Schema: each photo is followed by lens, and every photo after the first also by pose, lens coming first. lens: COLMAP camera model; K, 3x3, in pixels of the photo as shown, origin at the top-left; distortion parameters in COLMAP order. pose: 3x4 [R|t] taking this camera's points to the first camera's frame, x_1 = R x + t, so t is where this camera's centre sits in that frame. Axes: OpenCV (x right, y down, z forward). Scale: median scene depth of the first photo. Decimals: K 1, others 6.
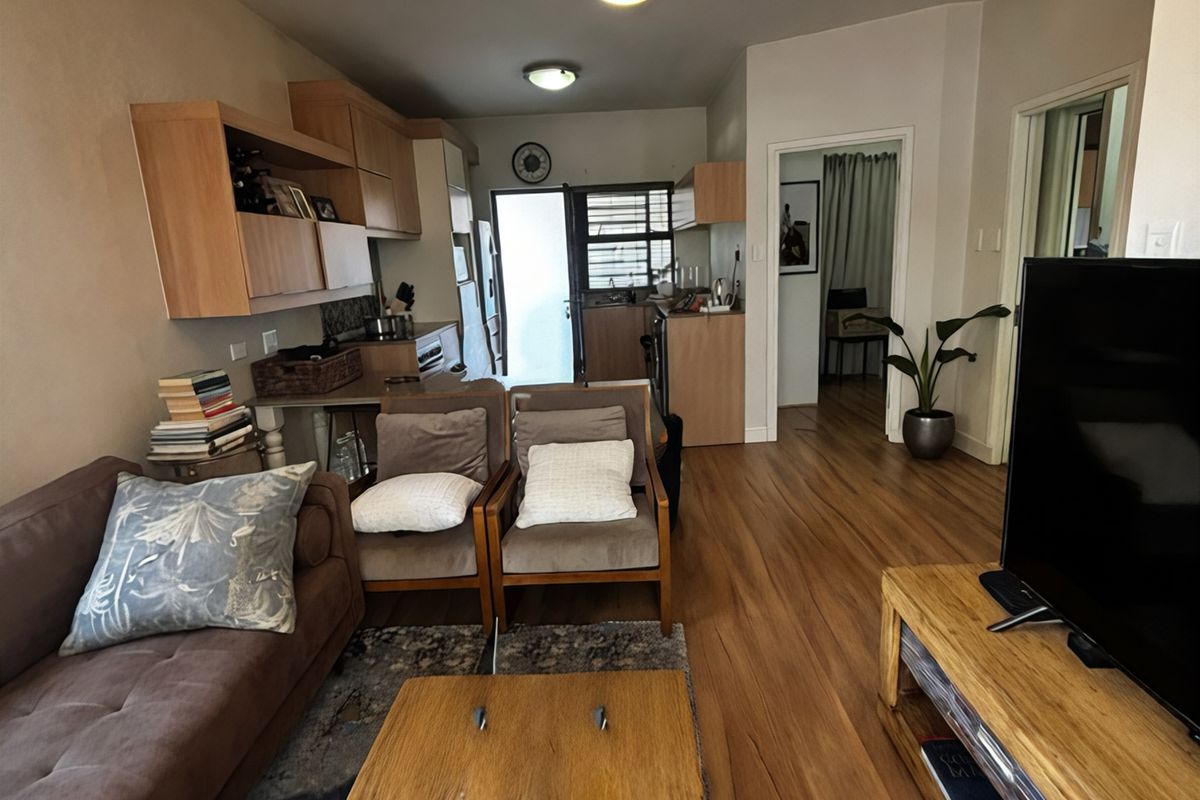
lens RADIAL K [[632.5, 0, 612.6], [0, 632.5, 397.9], [0, 0, 1]] dist [0.000836, -0.000075]
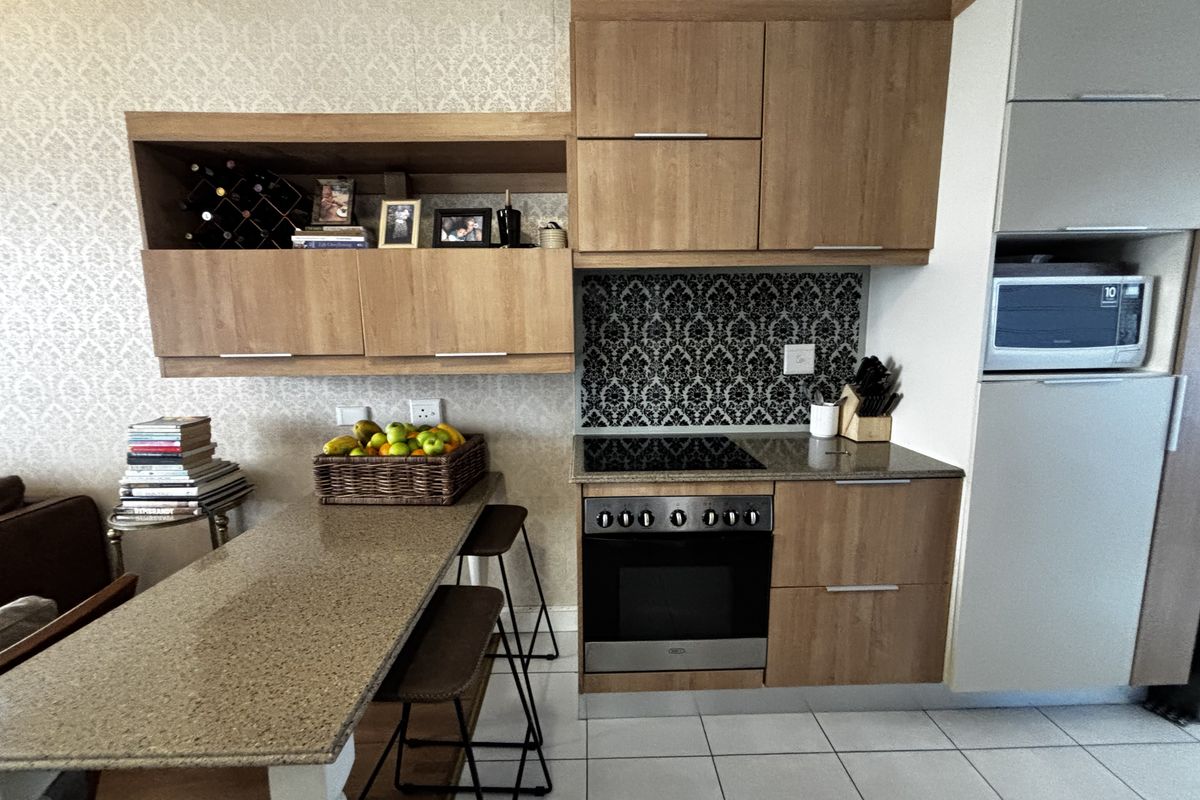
lens RADIAL K [[483.6, 0, 595.4], [0, 483.6, 395.8], [0, 0, 1]] dist [0.000324, 0.000216]
pose [[0.017930, 0.189734, -0.981672, 0.029877], [-0.212862, 0.960045, 0.181667, -0.173907], [0.976918, 0.205704, 0.057600, 0.778505]]
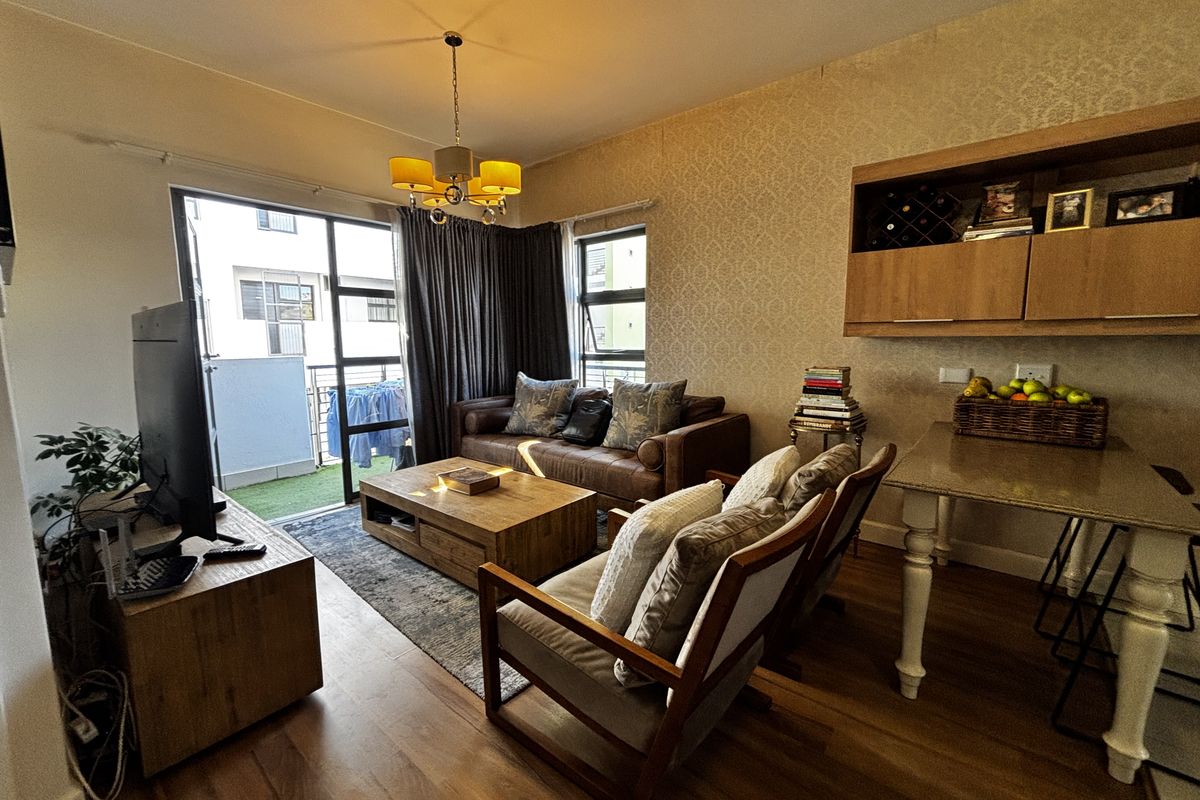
lens RADIAL K [[483.6, 0, 595.4], [0, 483.6, 395.8], [0, 0, 1]] dist [0.000324, 0.000216]
pose [[-0.641826, 0.144907, -0.753035, 0.248426], [-0.132192, 0.946377, 0.294782, -0.120969], [0.755371, 0.288744, -0.588253, 0.630228]]
